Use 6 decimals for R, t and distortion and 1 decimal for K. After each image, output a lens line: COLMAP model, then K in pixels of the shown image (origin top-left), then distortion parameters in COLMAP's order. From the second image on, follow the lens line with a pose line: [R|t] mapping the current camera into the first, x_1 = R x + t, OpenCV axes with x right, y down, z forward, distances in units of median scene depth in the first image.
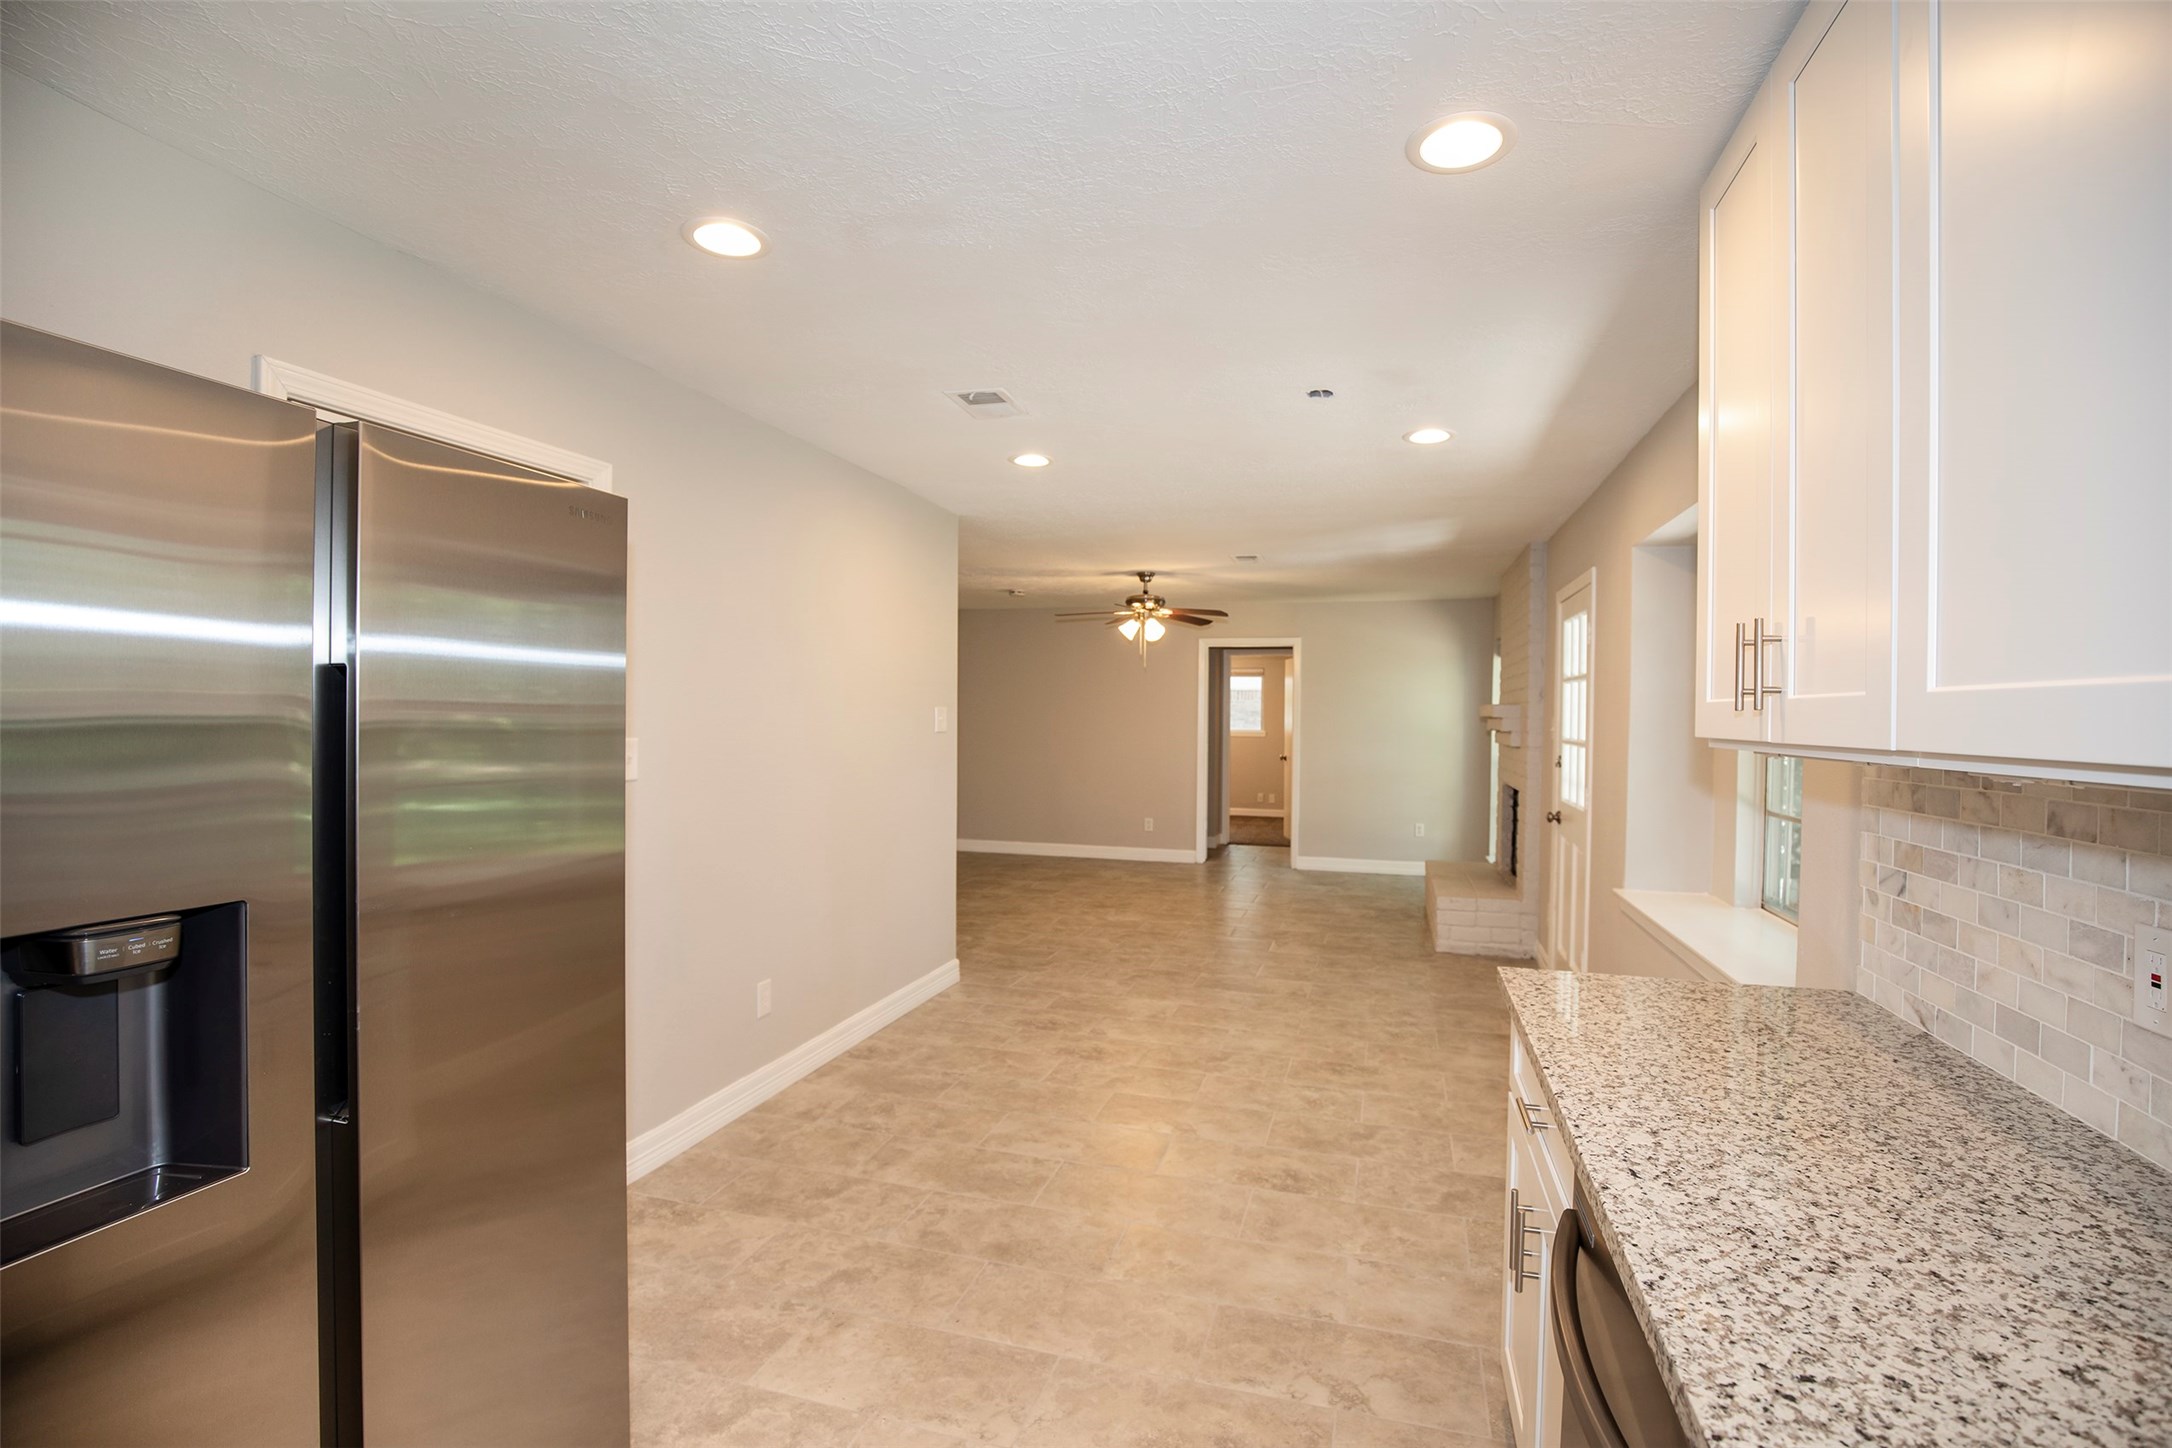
lens RADIAL K [[997.2, 0, 1104.6], [0, 997.2, 718.9], [0, 0, 1]] dist [-0.032945, 0.004753]
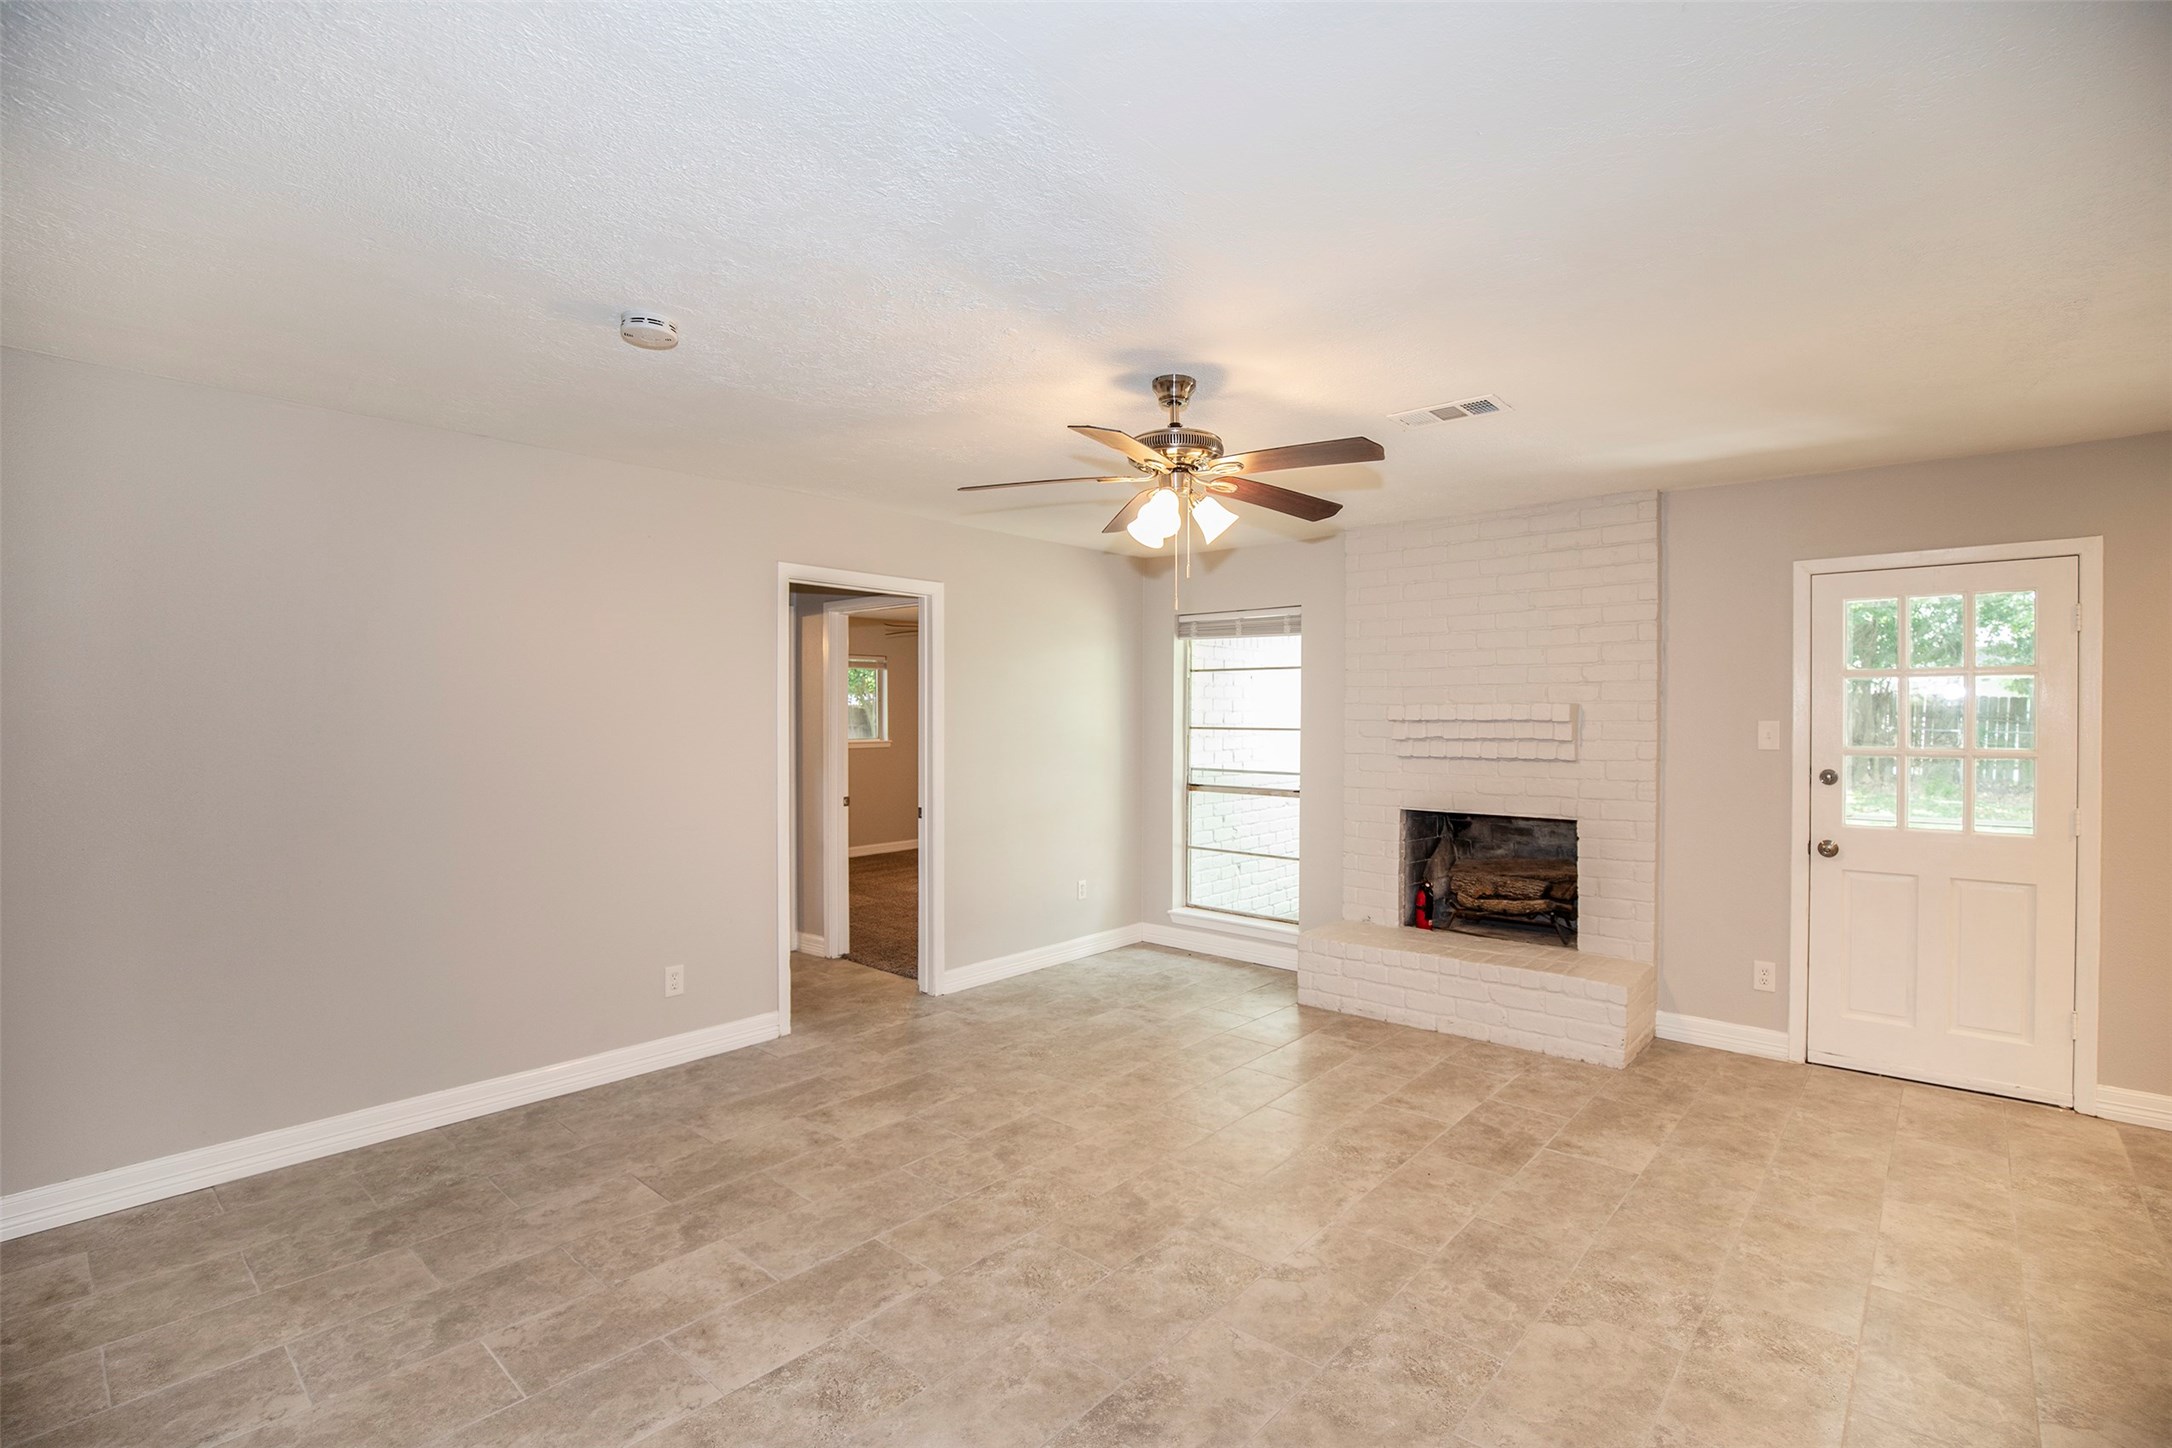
lens RADIAL K [[997.2, 0, 1097.6], [0, 997.2, 727.7], [0, 0, 1]] dist [-0.032945, 0.004753]
pose [[0.417339, -0.025187, 0.908402, -0.478907], [0.010933, 0.999683, 0.022695, -0.019717], [-0.908685, 0.000460, 0.417482, 1.189556]]
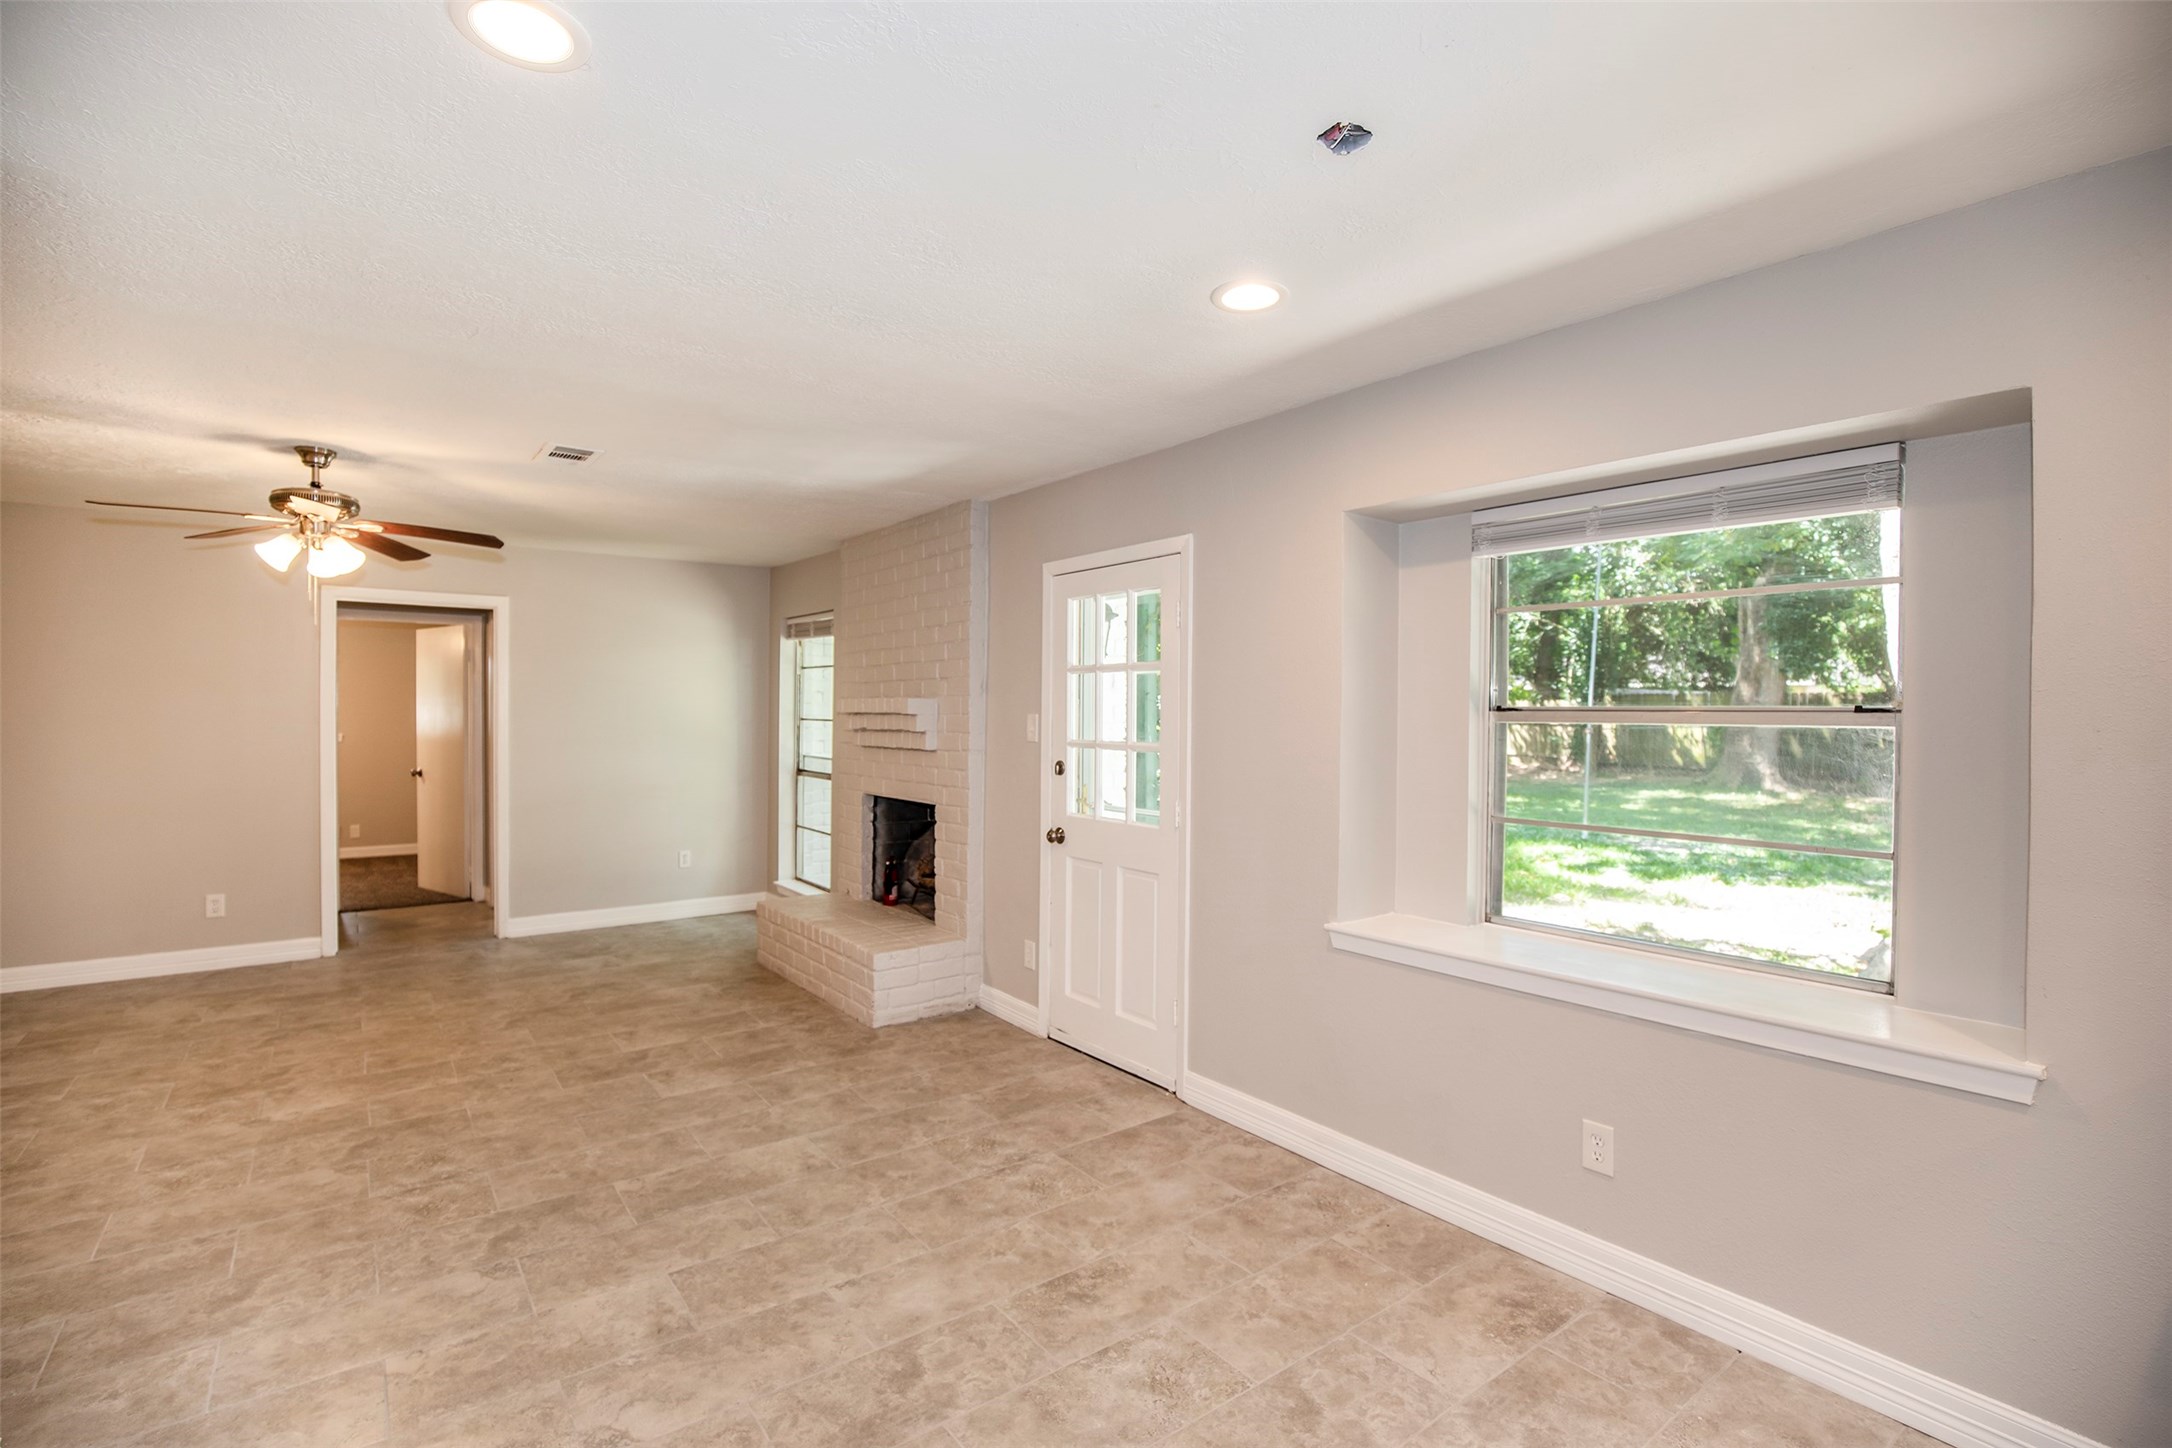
lens RADIAL K [[997.2, 0, 1093.0], [0, 997.2, 722.1], [0, 0, 1]] dist [-0.032945, 0.004753]
pose [[0.588962, -0.020953, 0.807889, -0.192634], [0.007996, 0.999766, 0.020100, -0.010841], [-0.808121, -0.005378, 0.588992, 0.489455]]
